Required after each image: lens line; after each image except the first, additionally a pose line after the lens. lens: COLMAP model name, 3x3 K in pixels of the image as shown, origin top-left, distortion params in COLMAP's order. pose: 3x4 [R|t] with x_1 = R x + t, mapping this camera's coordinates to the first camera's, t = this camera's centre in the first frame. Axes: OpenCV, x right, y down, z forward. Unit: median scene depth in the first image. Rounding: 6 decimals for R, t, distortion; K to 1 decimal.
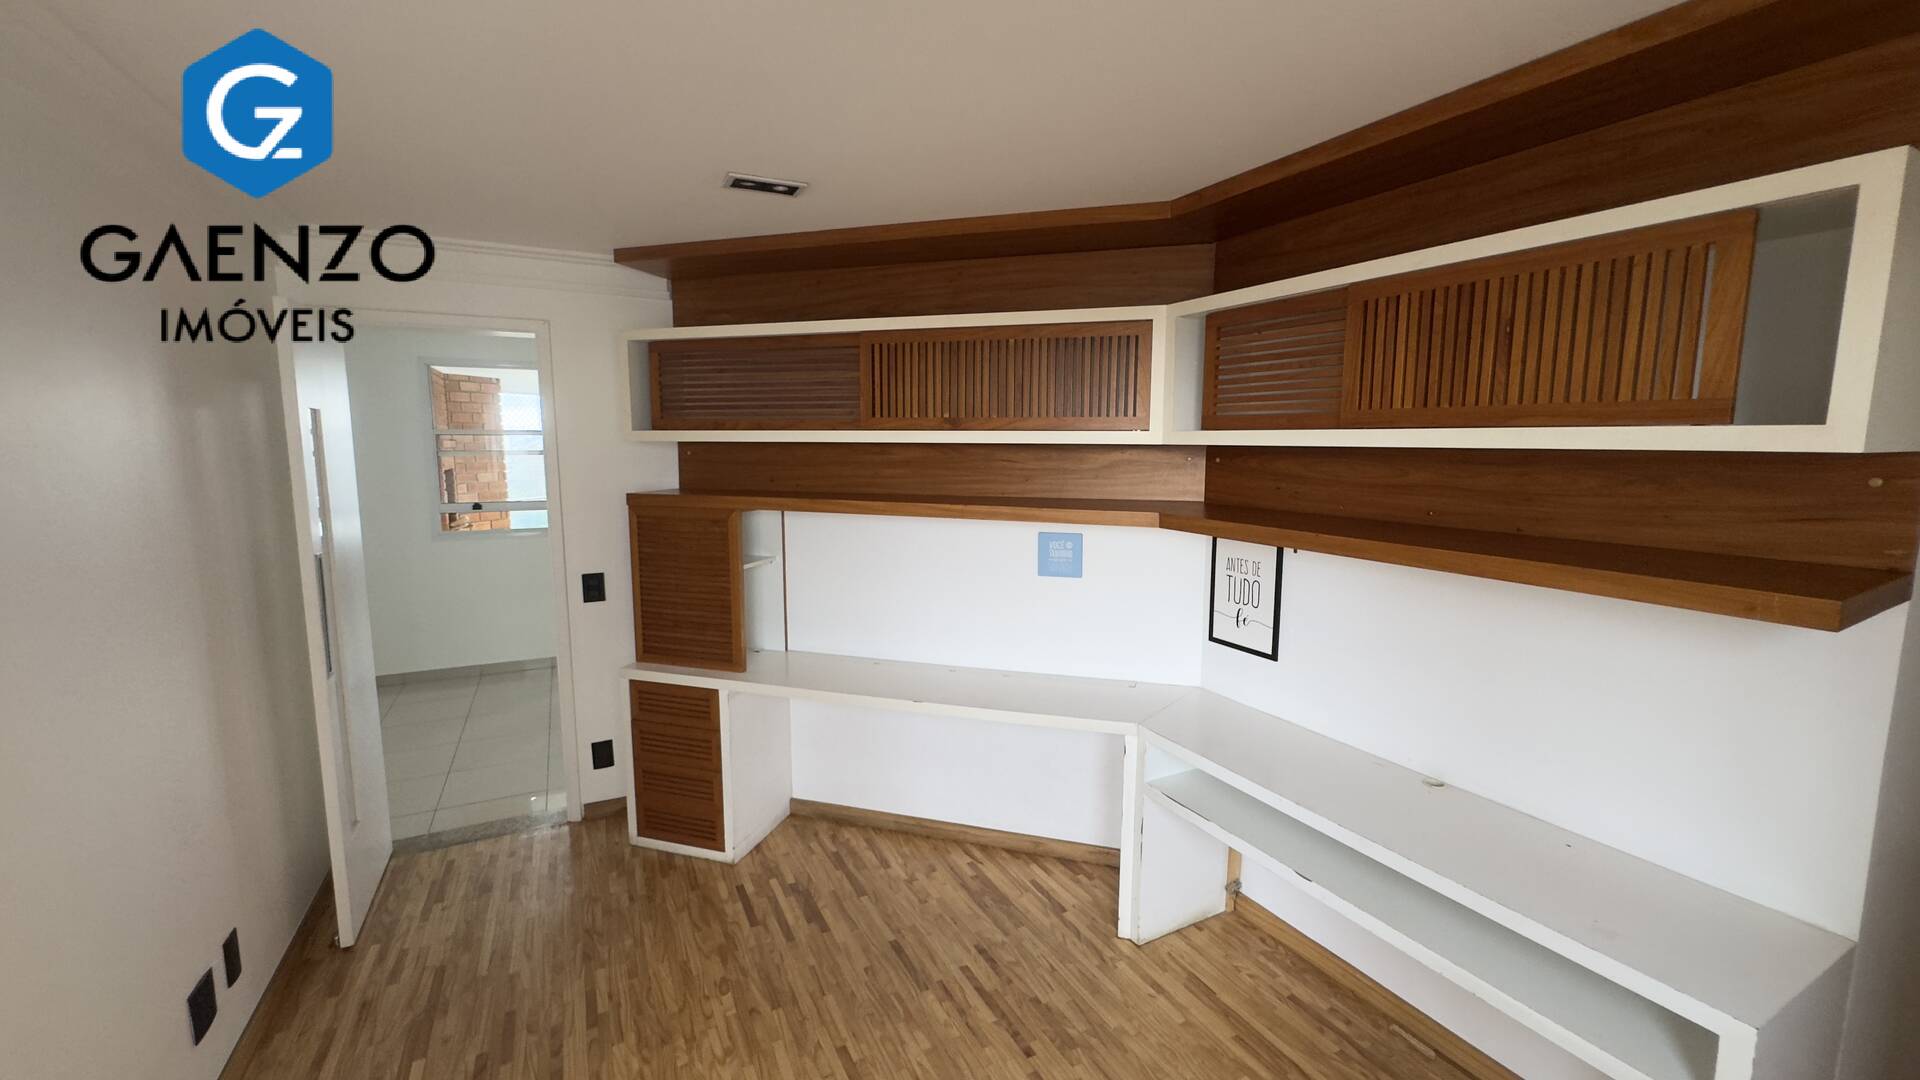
lens RADIAL K [[765.6, 0, 967.3], [0, 765.6, 533.8], [0, 0, 1]] dist [-0.004131, 0.000493]
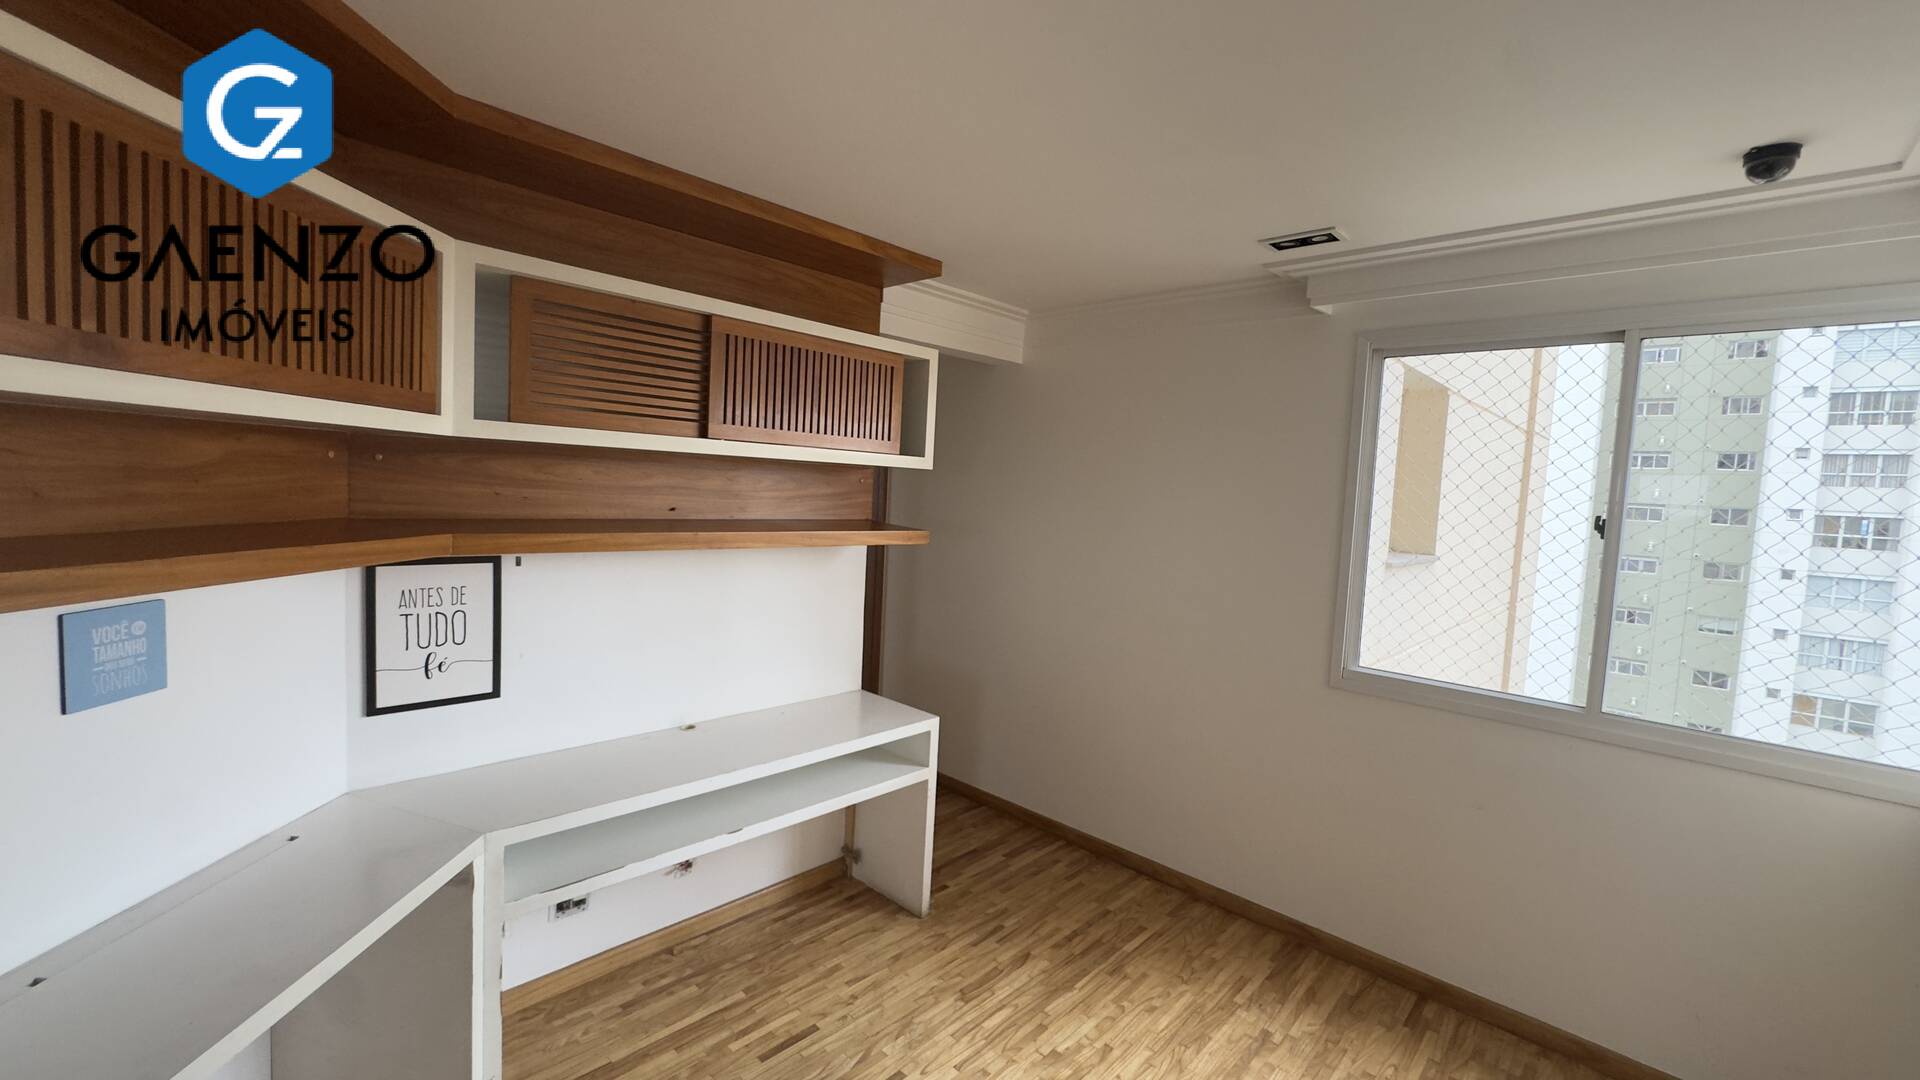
lens RADIAL K [[765.6, 0, 969.3], [0, 765.6, 530.3], [0, 0, 1]] dist [-0.004131, 0.000493]
pose [[-0.320831, -0.077385, 0.943970, -0.562682], [0.061142, 0.992886, 0.102176, -0.073477], [-0.945161, 0.090498, -0.313817, 0.775764]]
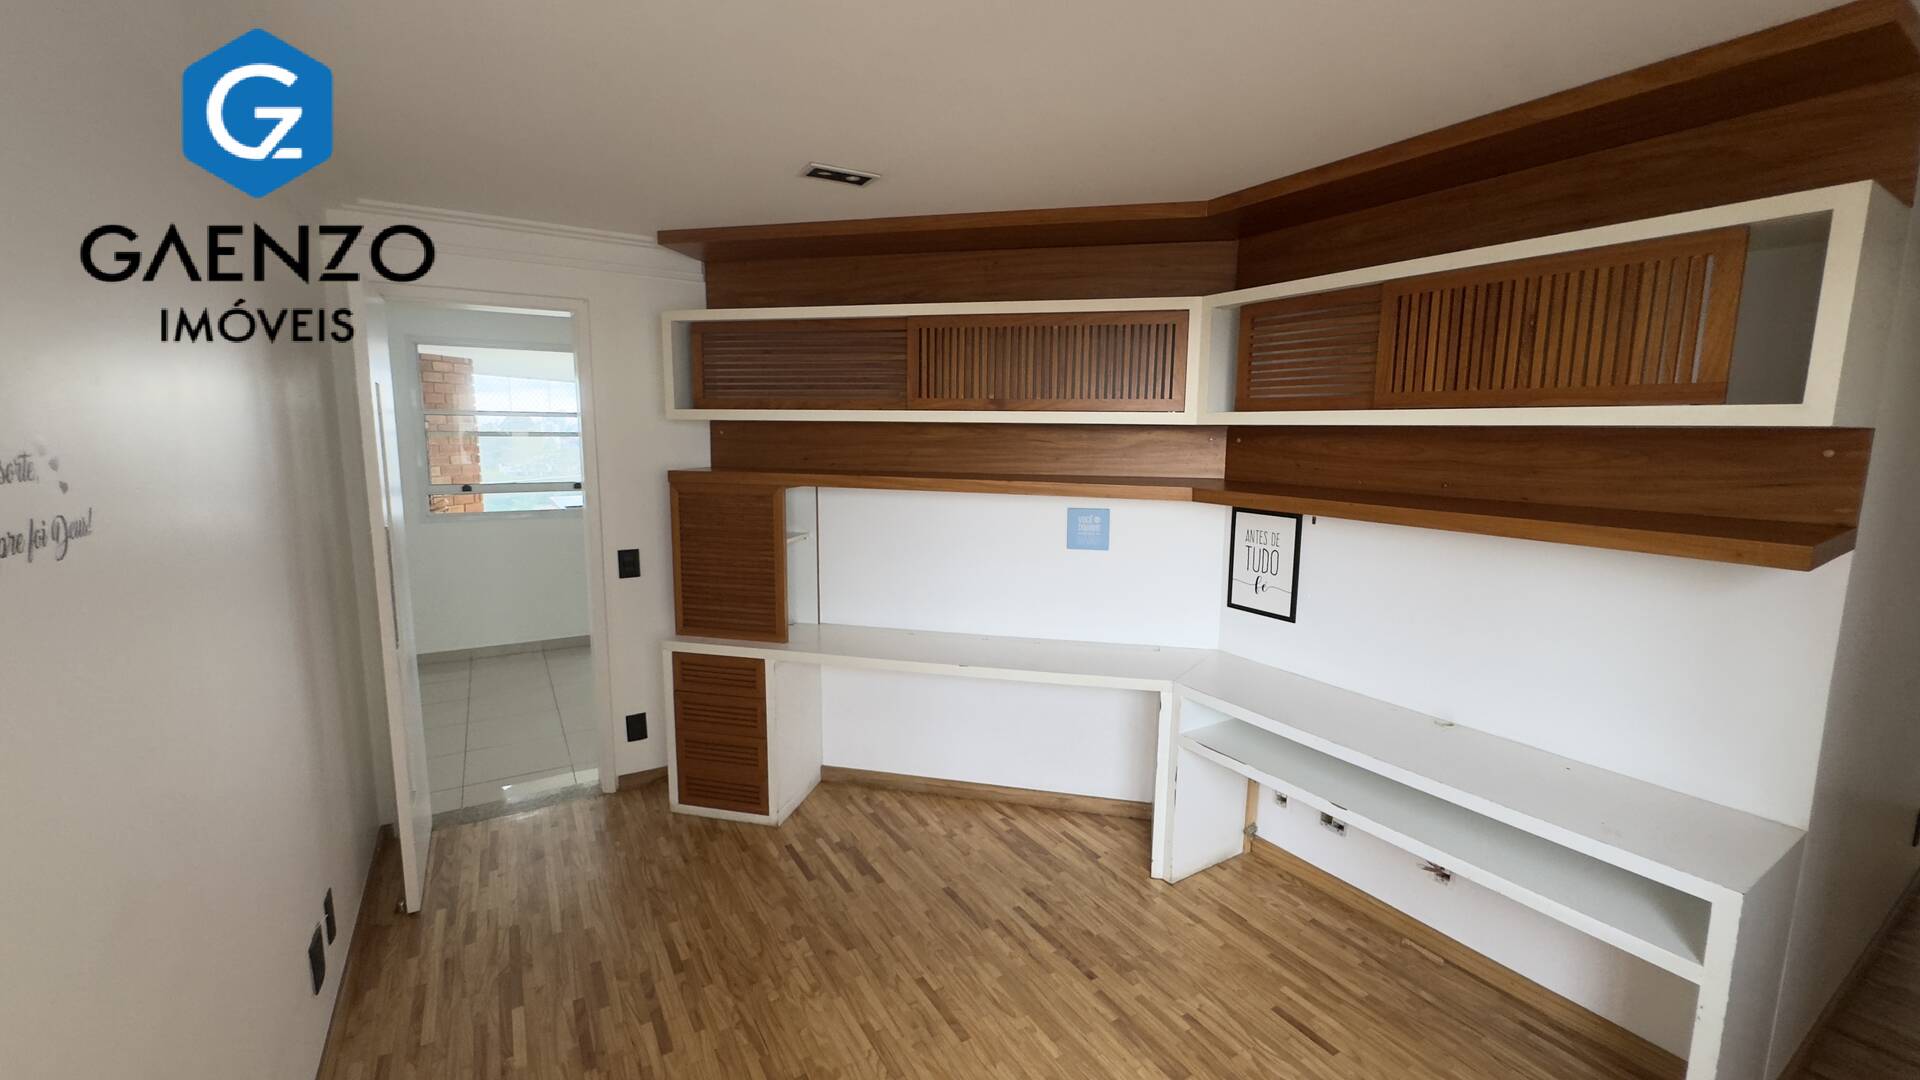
lens RADIAL K [[765.6, 0, 967.8], [0, 765.6, 532.9], [0, 0, 1]] dist [-0.004131, 0.000493]
pose [[0.997457, -0.002643, 0.071227, -0.146730], [0.001713, 0.999912, 0.013119, 0.022252], [-0.071255, -0.012964, 0.997374, -0.065445]]
